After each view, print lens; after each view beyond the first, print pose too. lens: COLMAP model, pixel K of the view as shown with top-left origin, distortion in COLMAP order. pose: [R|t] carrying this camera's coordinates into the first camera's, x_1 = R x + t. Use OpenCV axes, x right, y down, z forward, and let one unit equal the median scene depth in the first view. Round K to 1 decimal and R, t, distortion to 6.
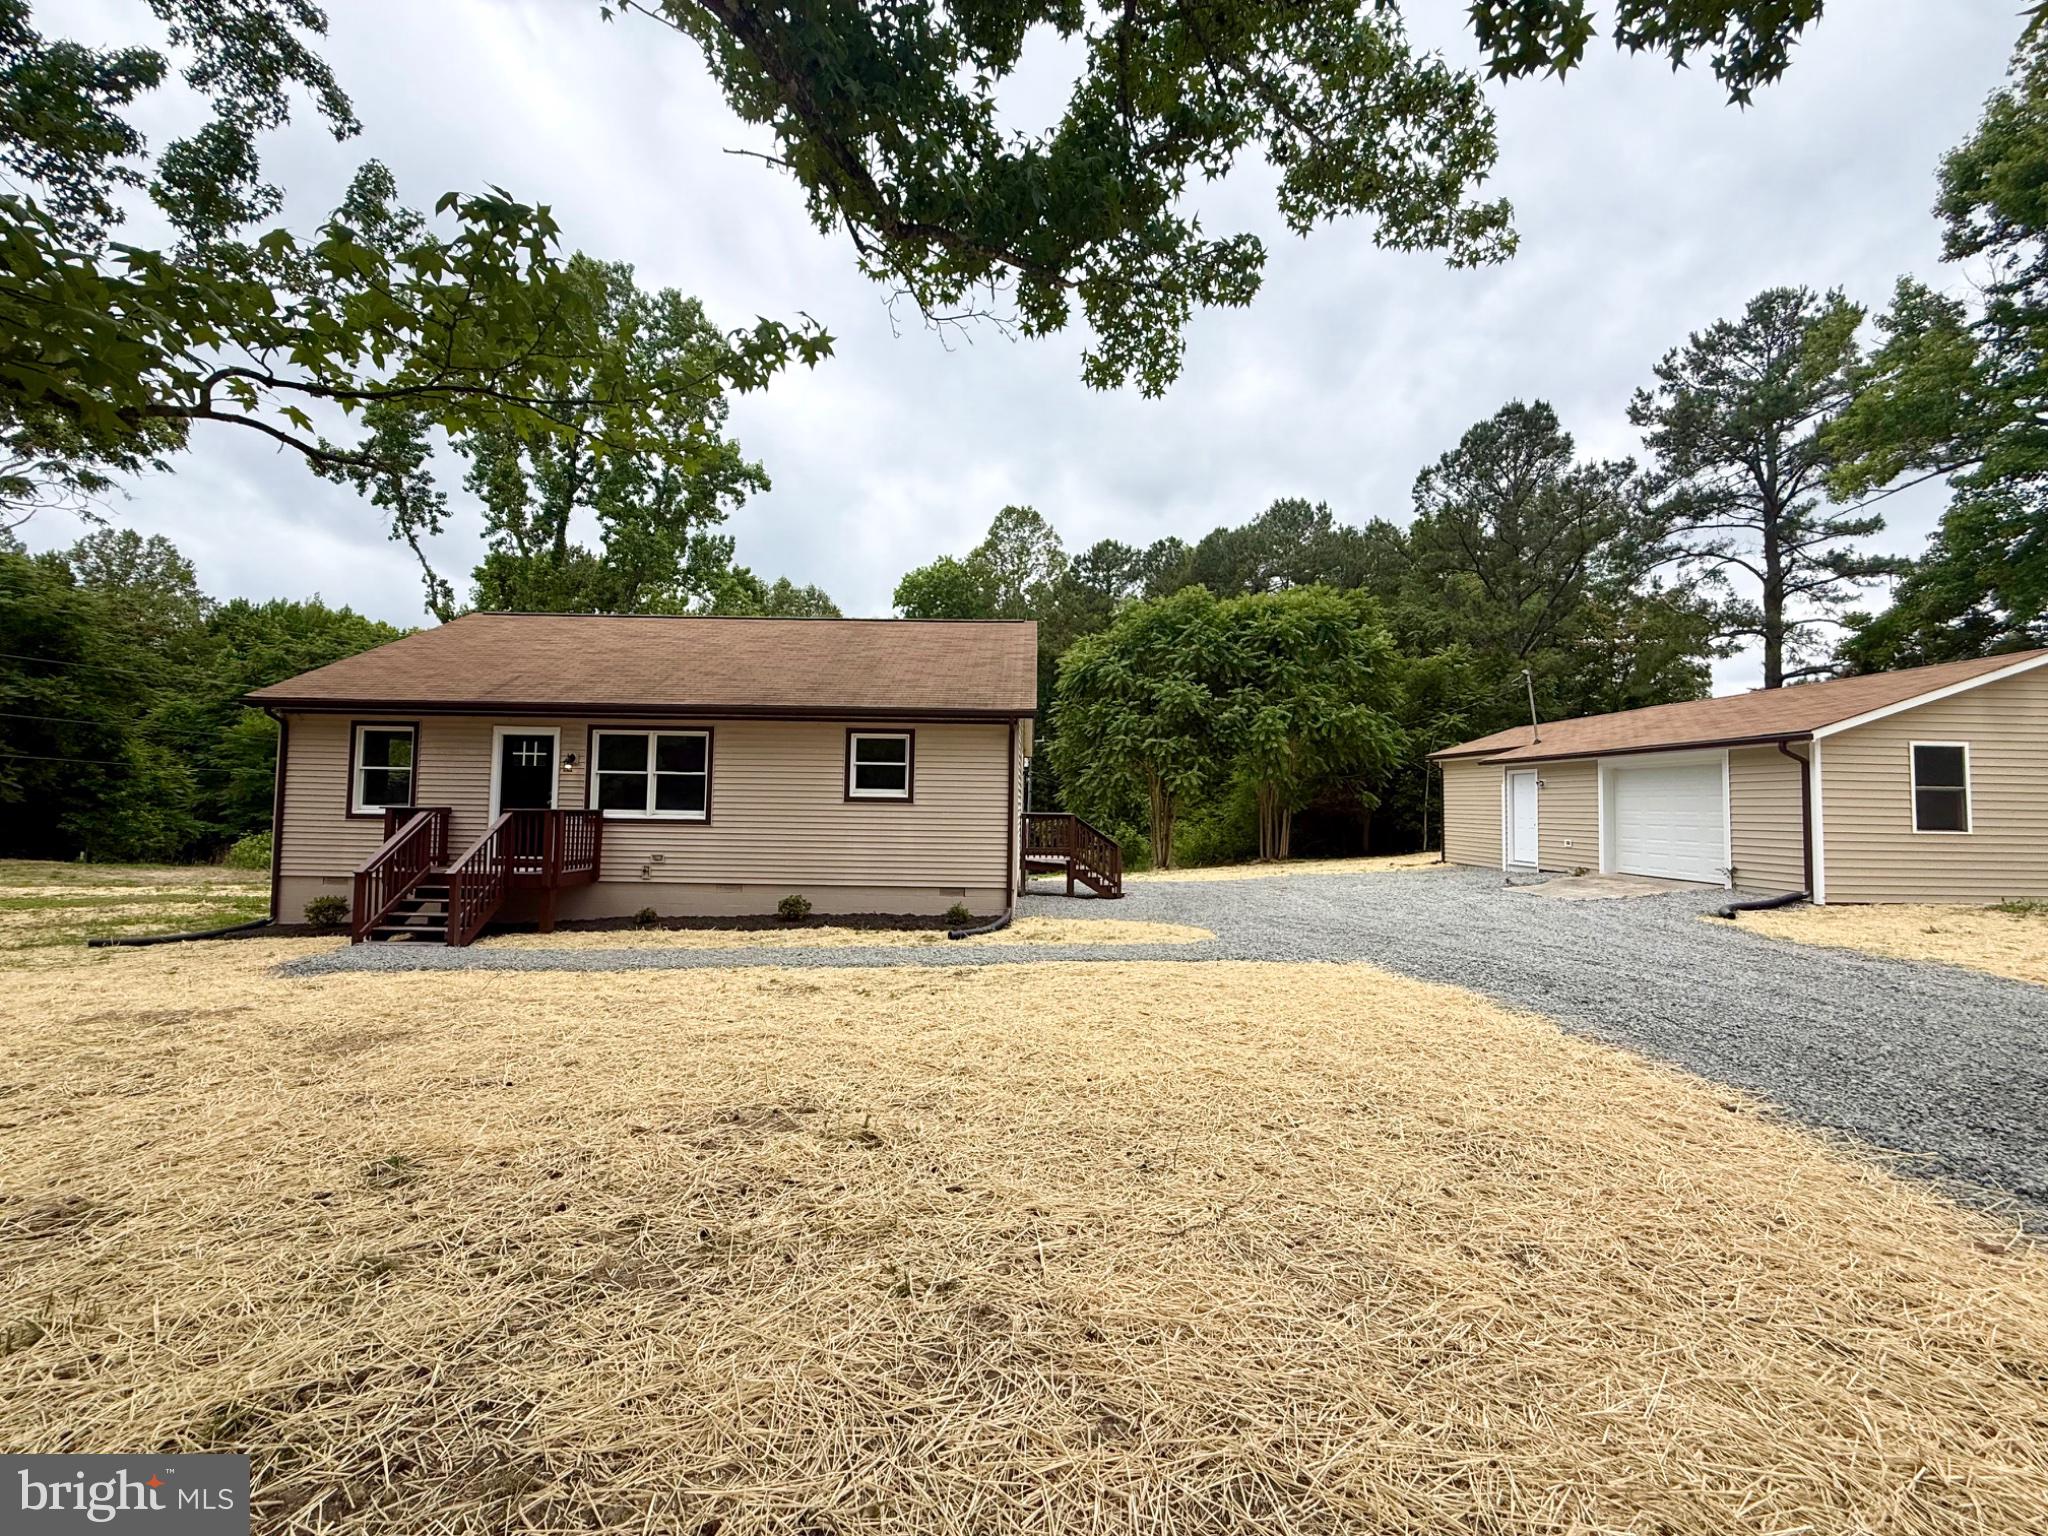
lens RADIAL K [[815.3, 0, 1022.3], [0, 815.3, 767.6], [0, 0, 1]] dist [-0.000668, -0.000008]
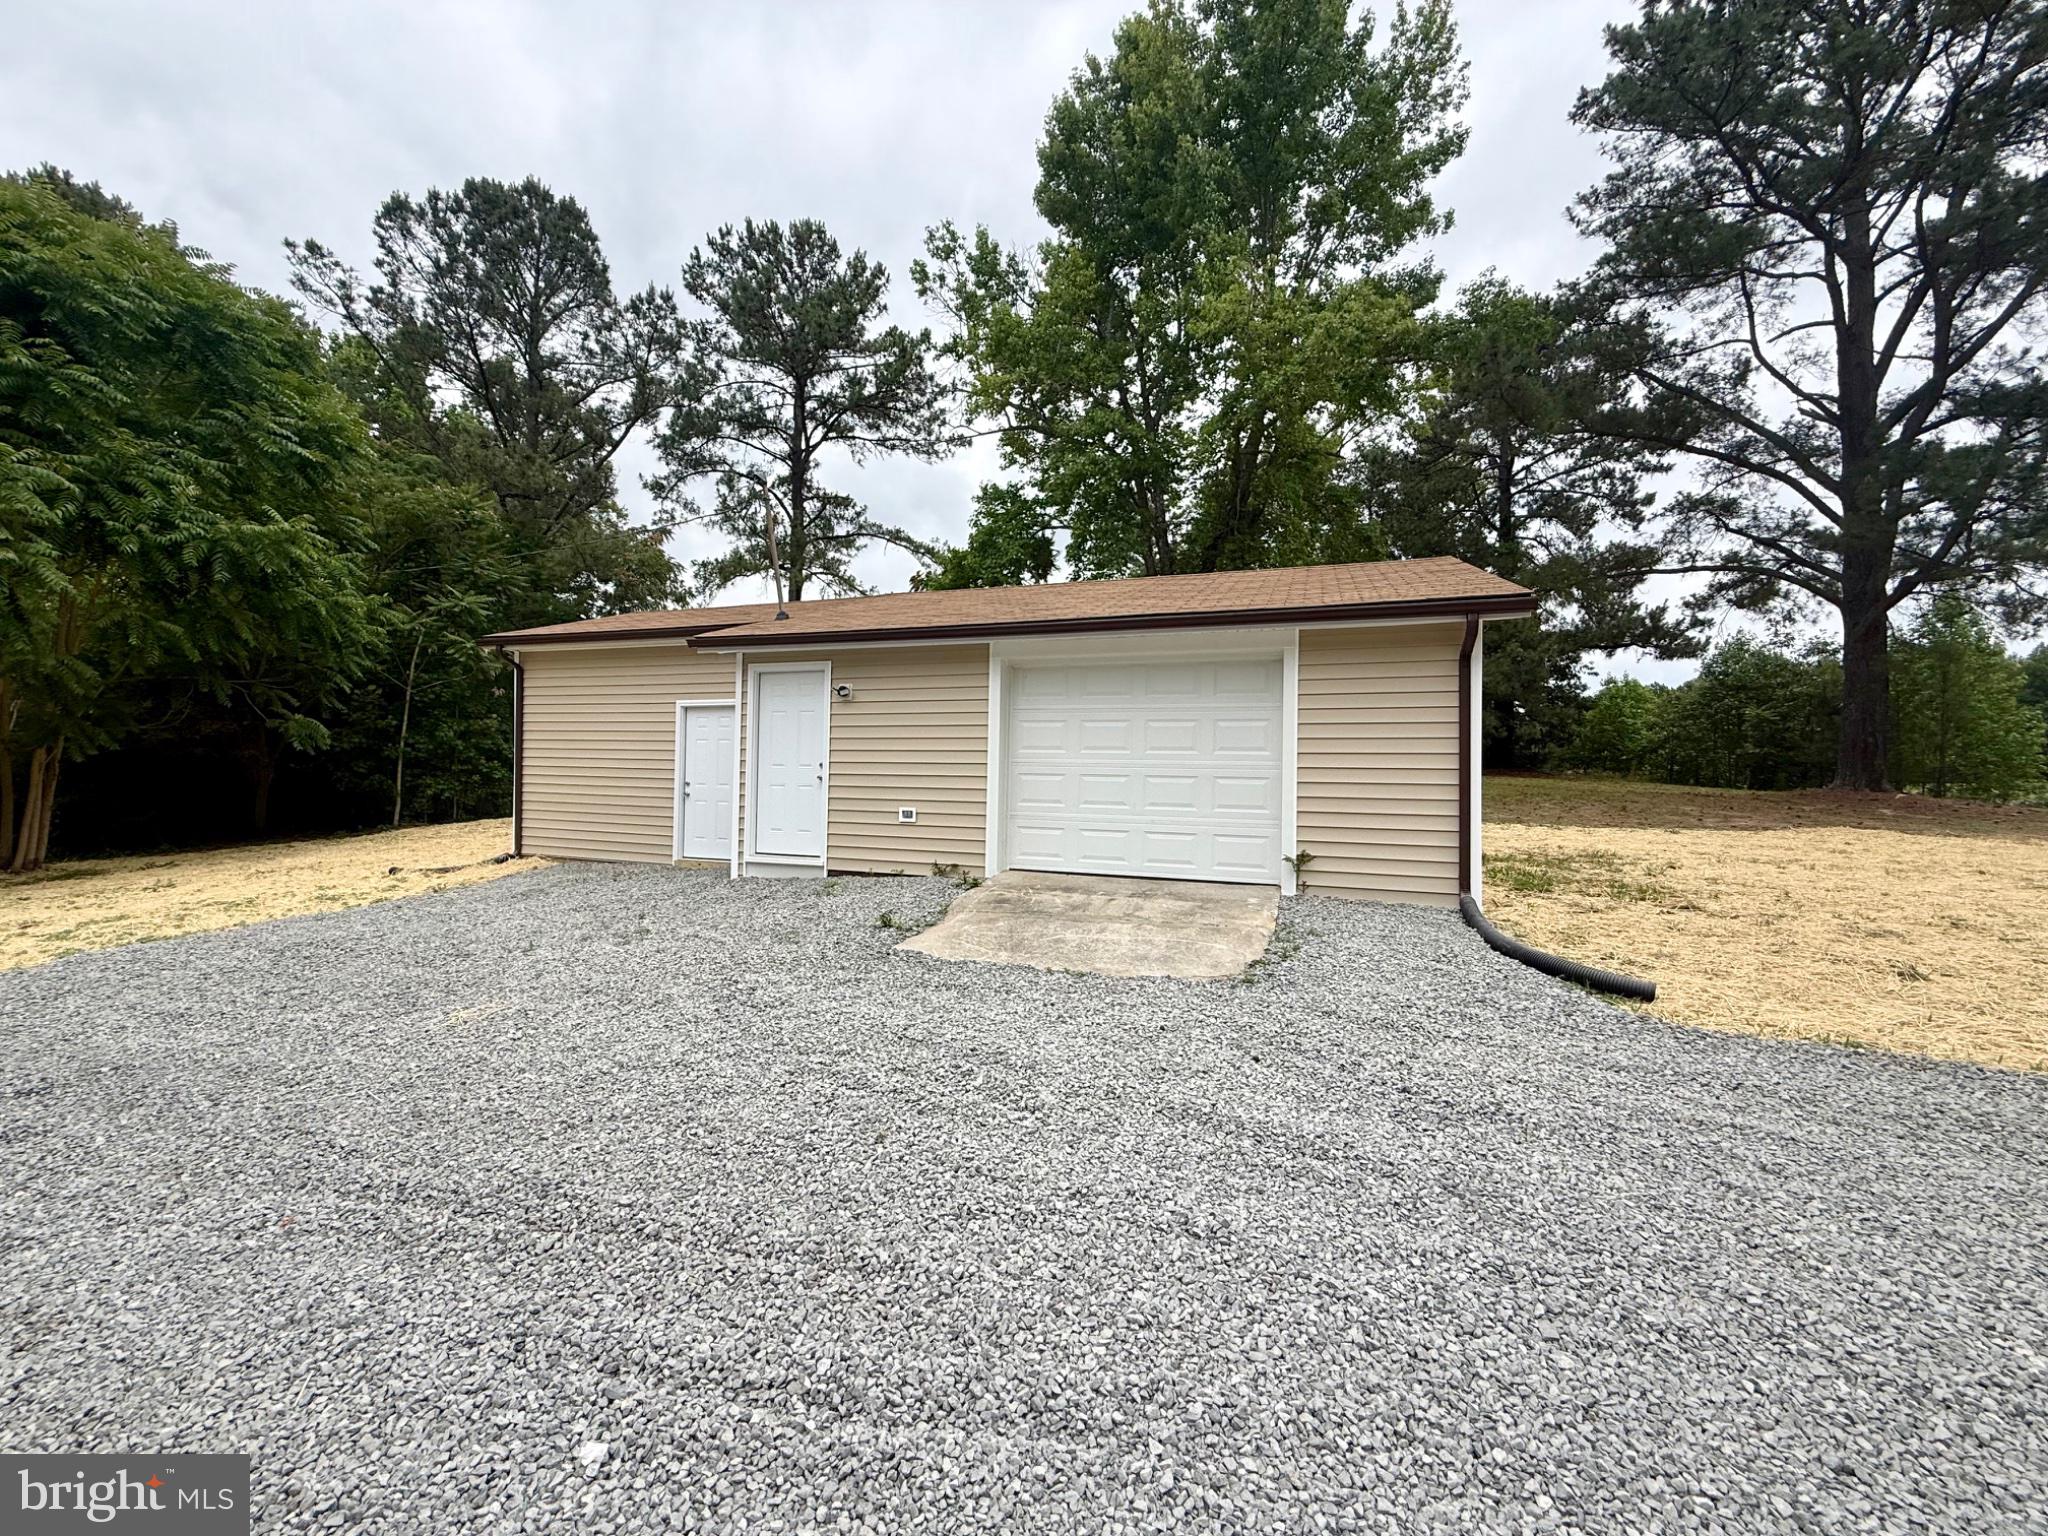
lens RADIAL K [[815.3, 0, 1022.3], [0, 815.3, 767.6], [0, 0, 1]] dist [-0.000668, -0.000008]
pose [[0.366776, 0.003044, 0.930304, 0.119261], [-0.053354, 0.998418, 0.017768, 0.025798], [-0.928778, -0.056152, 0.366358, 0.380617]]
